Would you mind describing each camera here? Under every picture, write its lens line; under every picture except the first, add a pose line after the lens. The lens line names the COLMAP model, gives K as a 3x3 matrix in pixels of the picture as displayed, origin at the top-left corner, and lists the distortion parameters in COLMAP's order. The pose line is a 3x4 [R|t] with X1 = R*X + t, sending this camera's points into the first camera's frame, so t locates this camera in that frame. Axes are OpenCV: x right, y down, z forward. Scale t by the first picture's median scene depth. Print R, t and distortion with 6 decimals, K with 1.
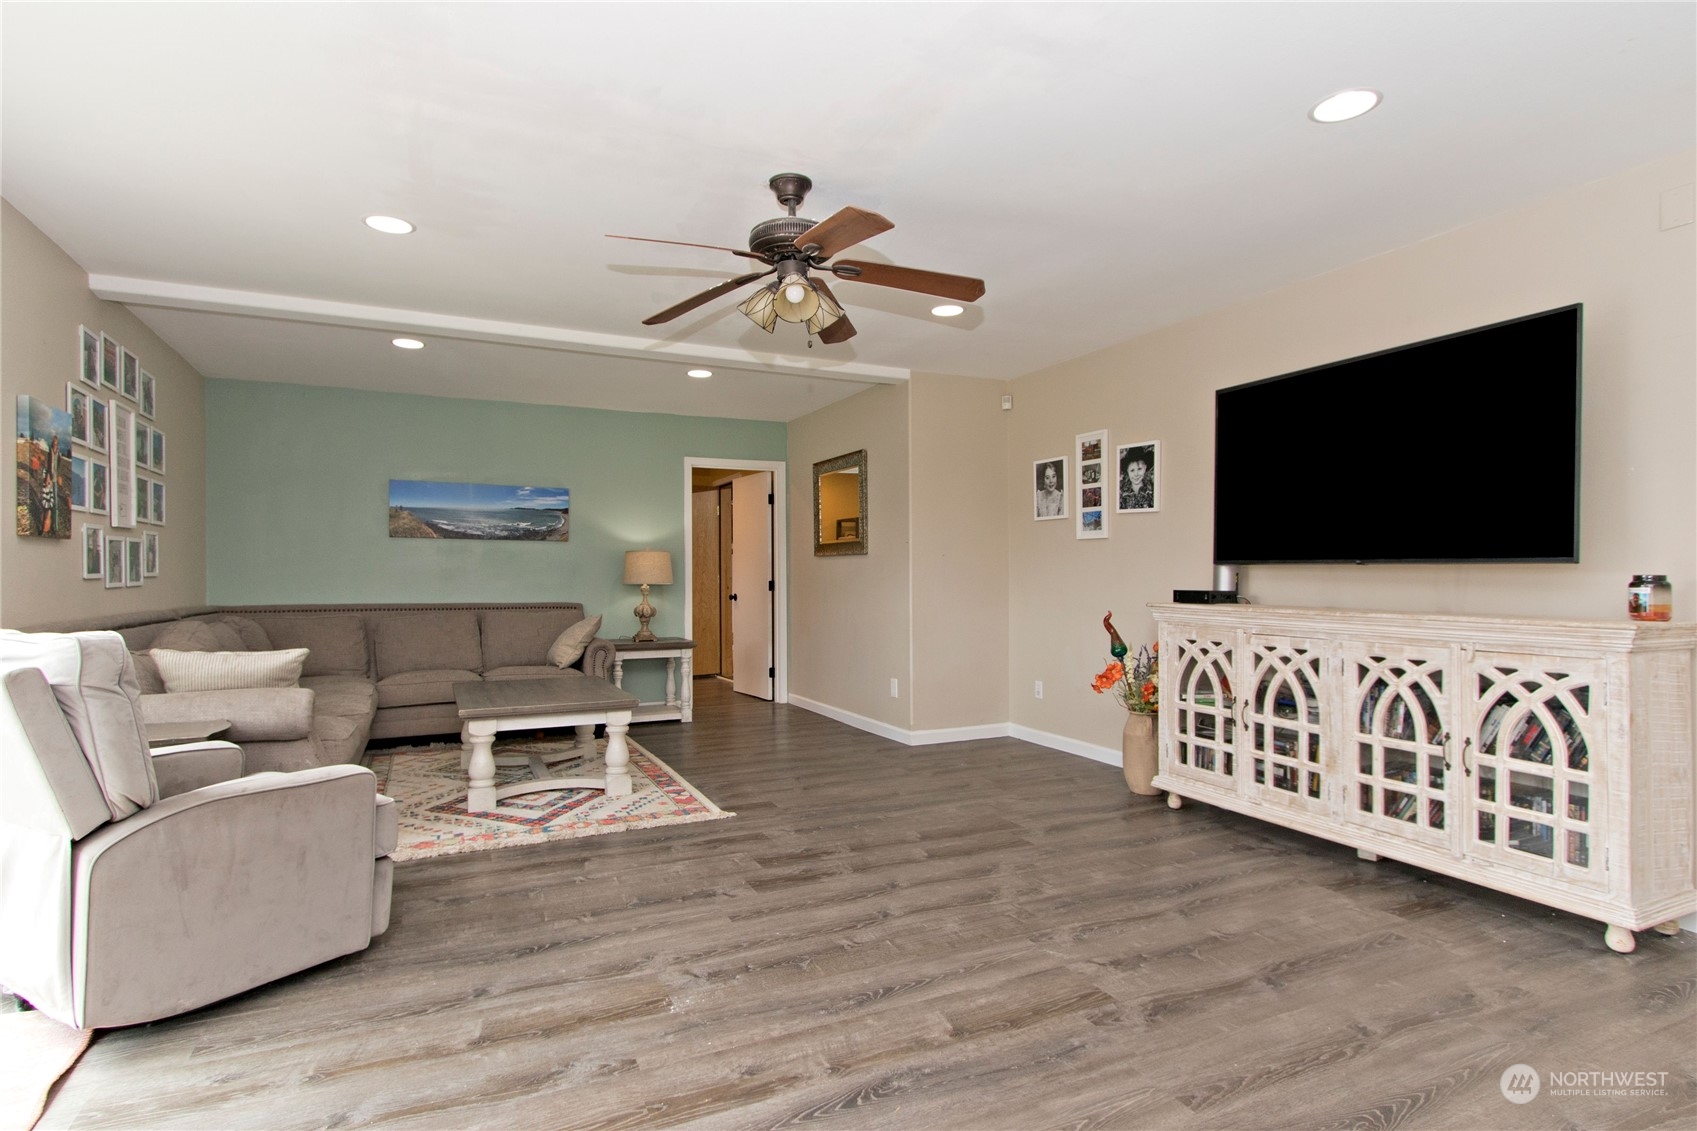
lens RADIAL K [[832.6, 0, 851.2], [0, 832.6, 564.6], [0, 0, 1]] dist [-0.000119, 0.000540]
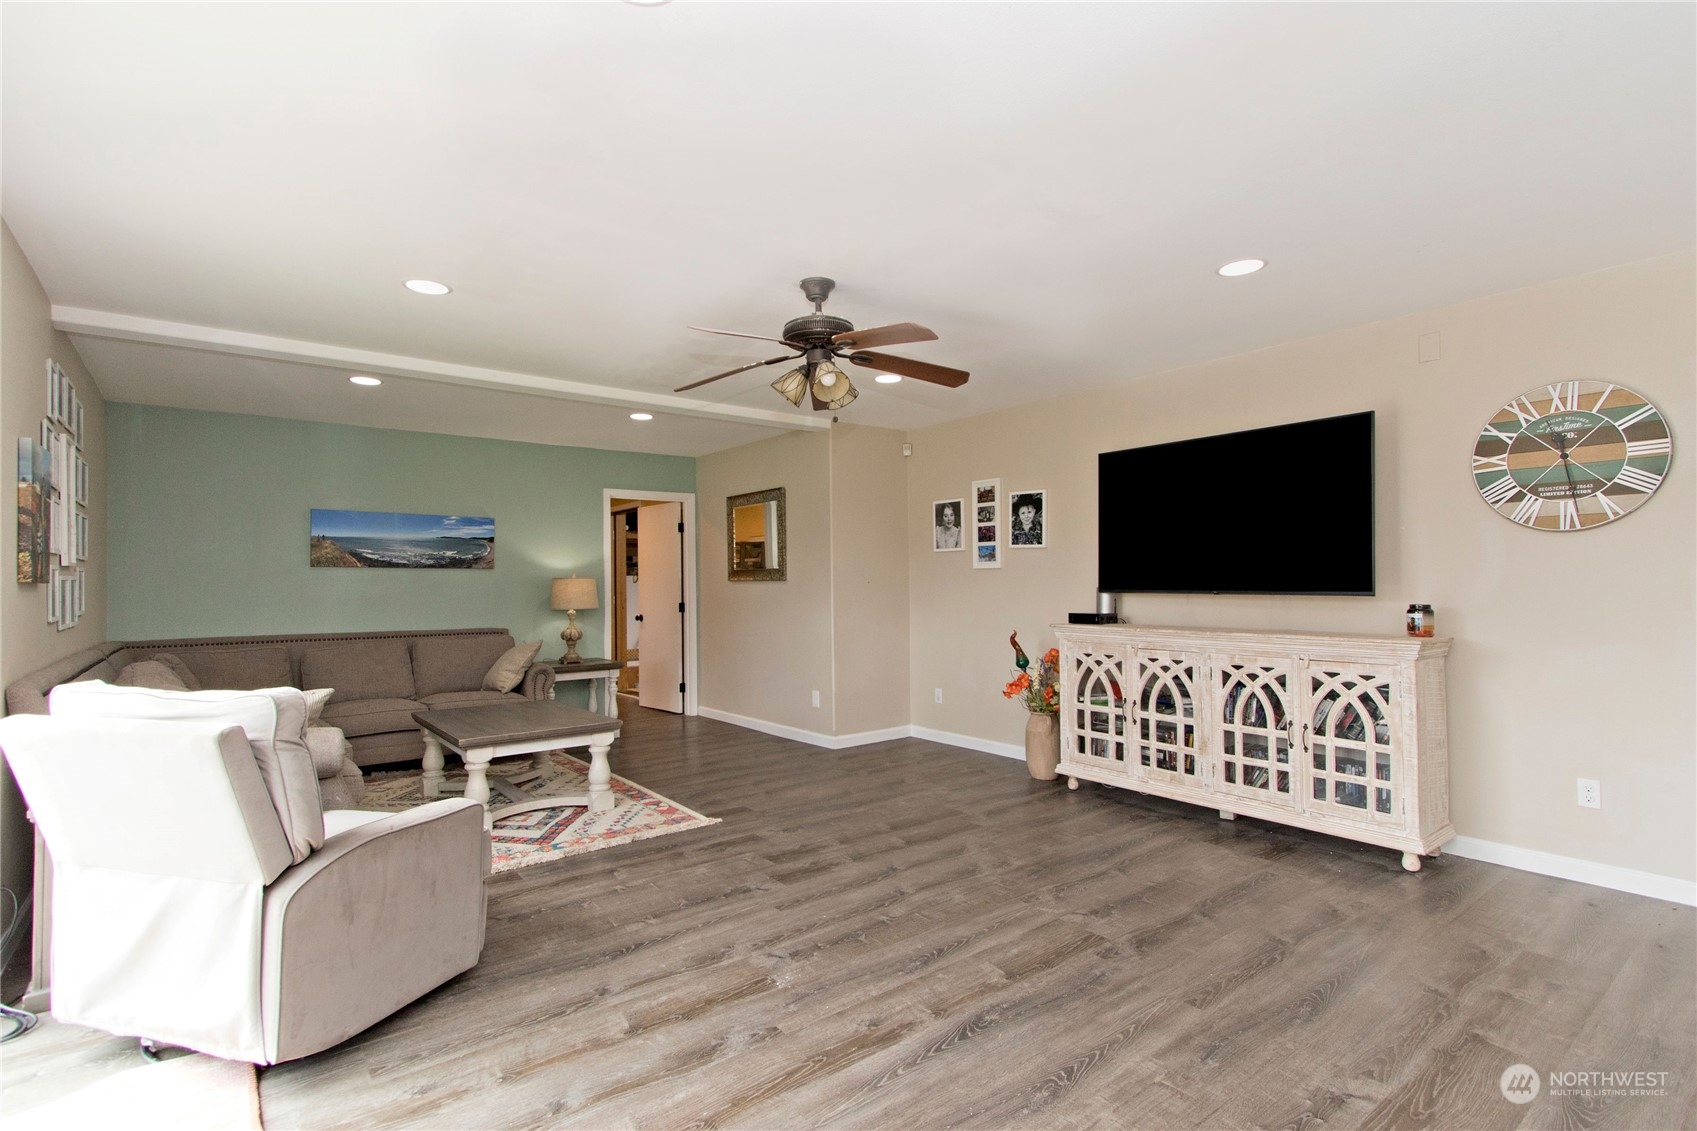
lens RADIAL K [[779.9, 0, 839.8], [0, 779.9, 563.5], [0, 0, 1]] dist [0.008424, -0.002176]
pose [[0.976978, -0.002368, 0.213327, -0.259079], [0.005481, 0.999887, -0.014004, -0.038586], [-0.213270, 0.014851, 0.976880, -0.087027]]
